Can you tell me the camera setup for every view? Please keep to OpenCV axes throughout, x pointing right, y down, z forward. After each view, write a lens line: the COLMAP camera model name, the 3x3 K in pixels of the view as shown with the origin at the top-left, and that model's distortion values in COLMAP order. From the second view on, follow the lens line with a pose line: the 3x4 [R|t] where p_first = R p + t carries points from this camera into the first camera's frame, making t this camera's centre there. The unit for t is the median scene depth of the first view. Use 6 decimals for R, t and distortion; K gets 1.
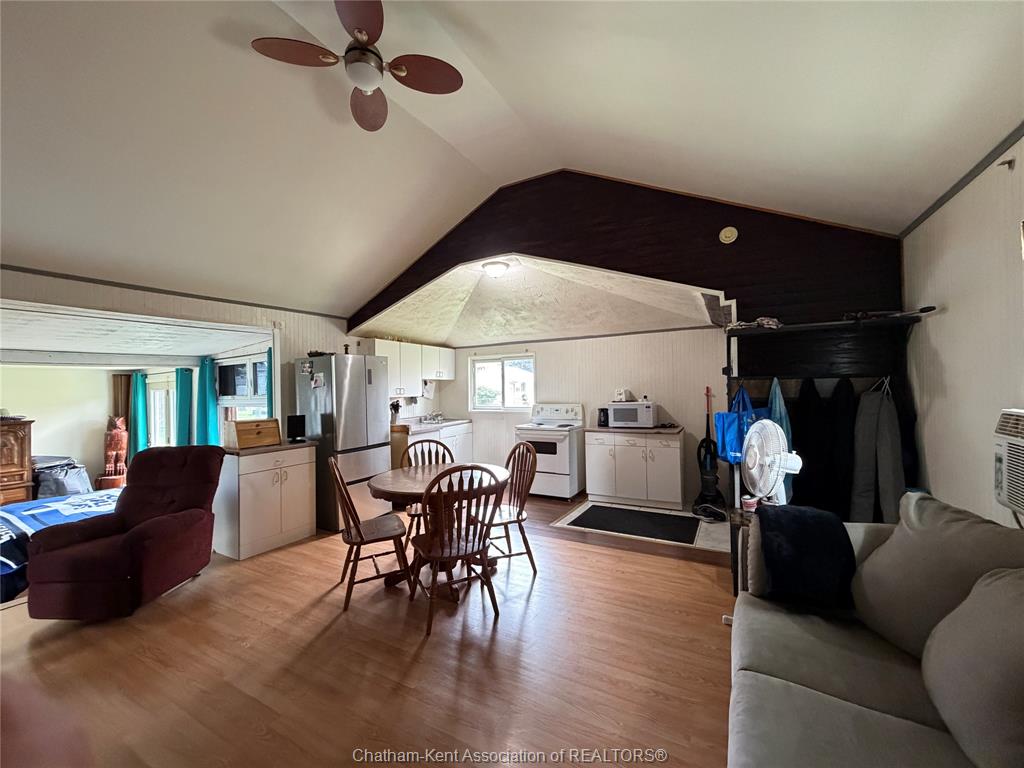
lens RADIAL K [[408.9, 0, 513.0], [0, 408.9, 386.5], [0, 0, 1]] dist [-0.000869, -0.000410]
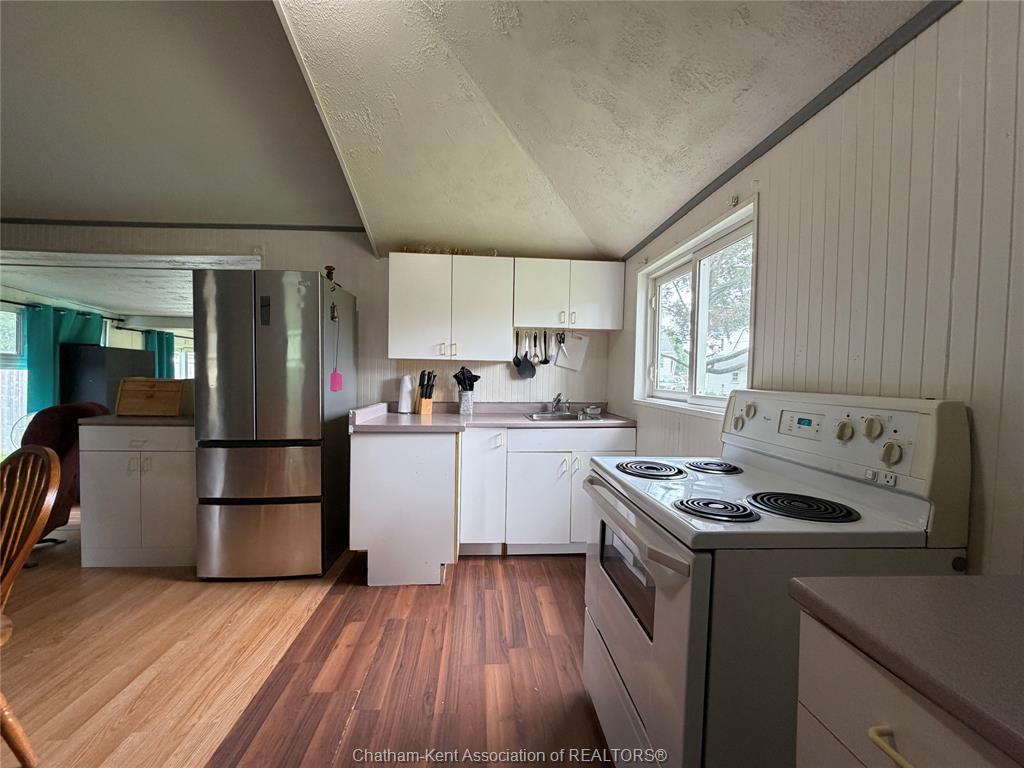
lens RADIAL K [[408.9, 0, 509.7], [0, 408.9, 385.4], [0, 0, 1]] dist [-0.000869, -0.000410]
pose [[0.536037, 0.047892, -0.842835, 0.221121], [-0.021372, 0.998839, 0.043164, 0.035829], [0.843924, -0.005124, 0.536439, 0.810797]]
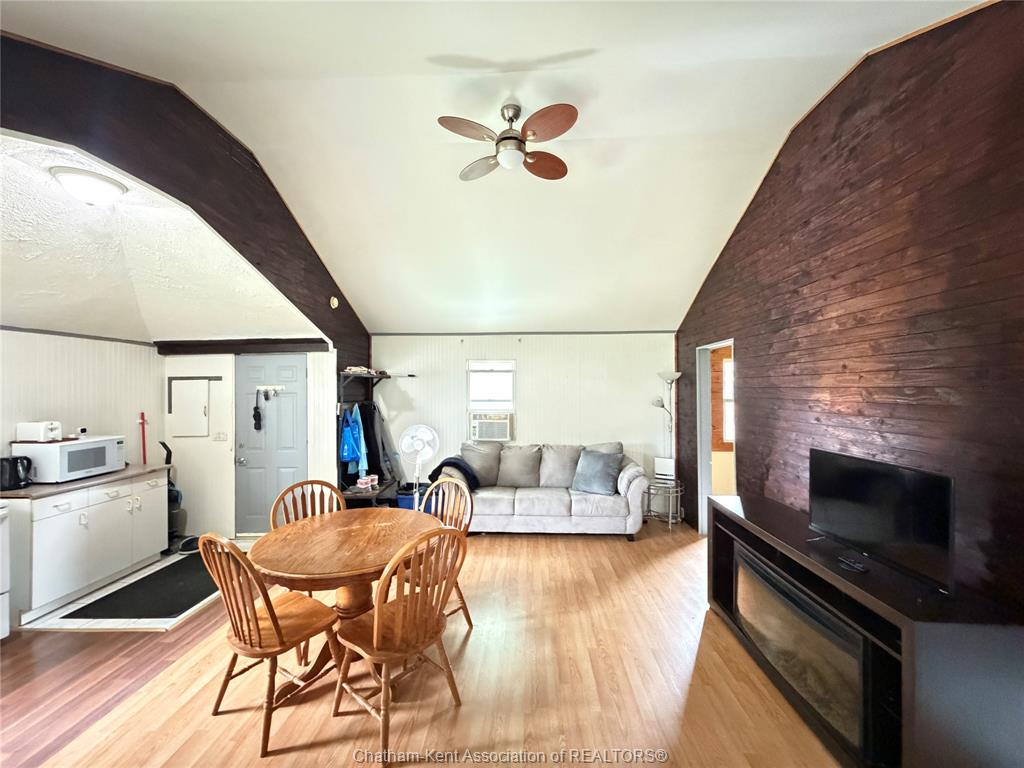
lens RADIAL K [[408.9, 0, 512.1], [0, 408.9, 385.5], [0, 0, 1]] dist [-0.000869, -0.000410]
pose [[-0.434277, 0.029319, 0.900302, -0.587888], [0.011692, 0.999569, -0.026912, -0.022300], [-0.900703, -0.001161, -0.434433, 0.618830]]
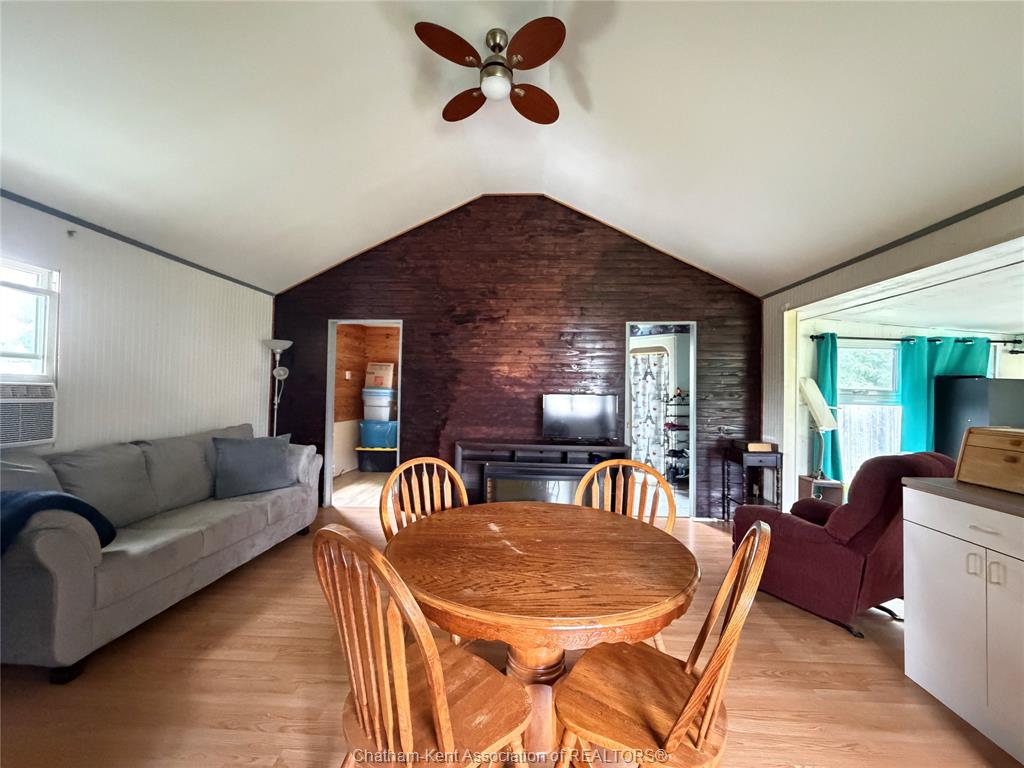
lens RADIAL K [[408.9, 0, 512.7], [0, 408.9, 385.3], [0, 0, 1]] dist [-0.000869, -0.000410]
pose [[-0.899713, -0.002006, -0.436478, 0.031877], [0.003882, 0.999913, -0.012598, 0.026856], [0.436465, -0.013029, -0.899627, 0.819775]]
